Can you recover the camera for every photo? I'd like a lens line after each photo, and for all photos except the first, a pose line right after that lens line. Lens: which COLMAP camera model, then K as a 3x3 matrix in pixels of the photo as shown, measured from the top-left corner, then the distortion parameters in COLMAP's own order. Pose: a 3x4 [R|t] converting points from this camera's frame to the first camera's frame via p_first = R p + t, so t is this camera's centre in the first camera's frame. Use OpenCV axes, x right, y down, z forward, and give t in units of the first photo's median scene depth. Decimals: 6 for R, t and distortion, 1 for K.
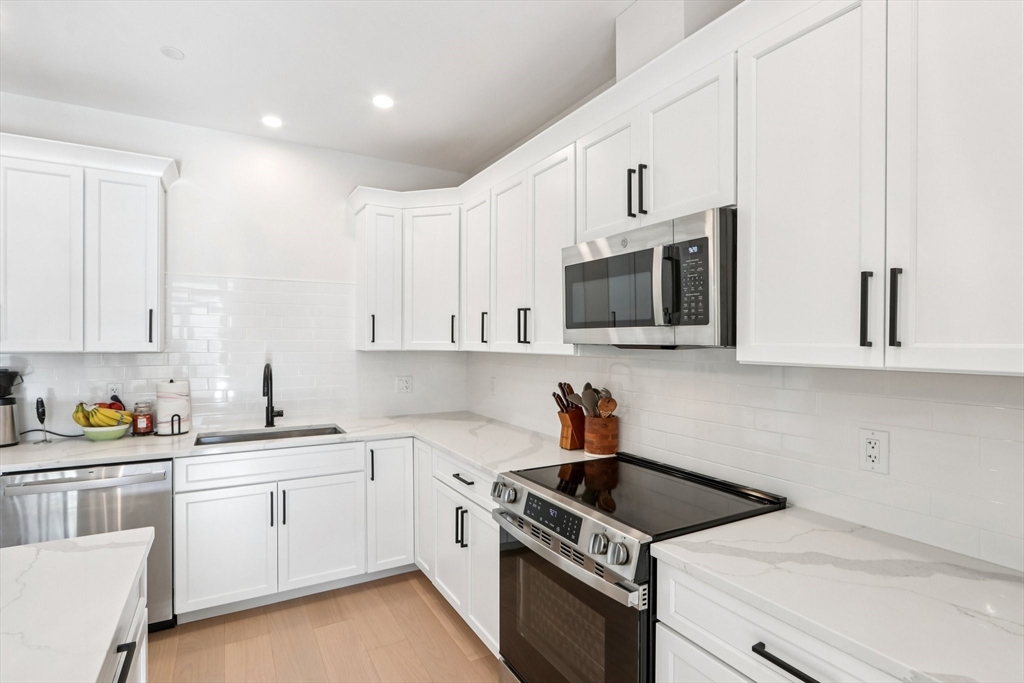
lens RADIAL K [[503.3, 0, 510.0], [0, 503.3, 343.3], [0, 0, 1]] dist [-0.003064, 0.000268]
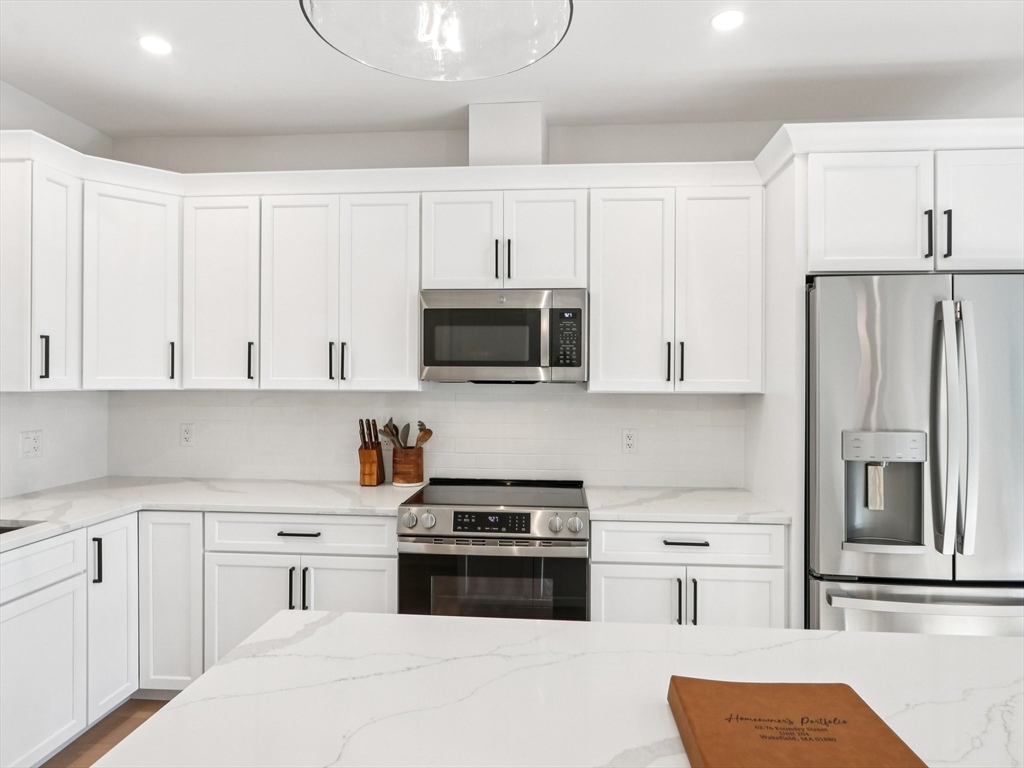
lens RADIAL K [[627.8, 0, 513.7], [0, 627.8, 375.2], [0, 0, 1]] dist [0.004368, -0.000682]
pose [[0.559802, 0.000526, 0.828626, -1.176584], [0.000973, 0.999999, -0.001292, -0.009524], [-0.828626, 0.001529, 0.559801, 0.110743]]
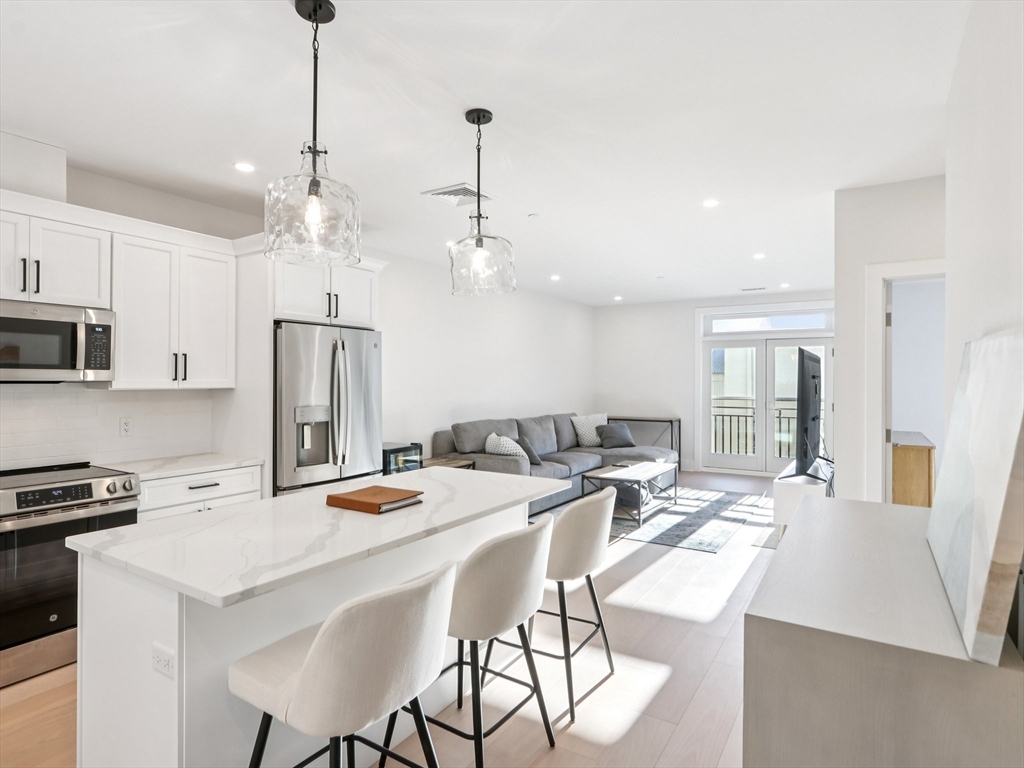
lens RADIAL K [[565.3, 0, 512.3], [0, 565.3, 381.1], [0, 0, 1]] dist [-0.000374, -0.000528]
pose [[-0.469238, -0.012131, 0.882988, -2.103267], [-0.006839, 0.999926, 0.010103, -0.025264], [-0.883045, -0.001298, -0.469286, 0.605527]]
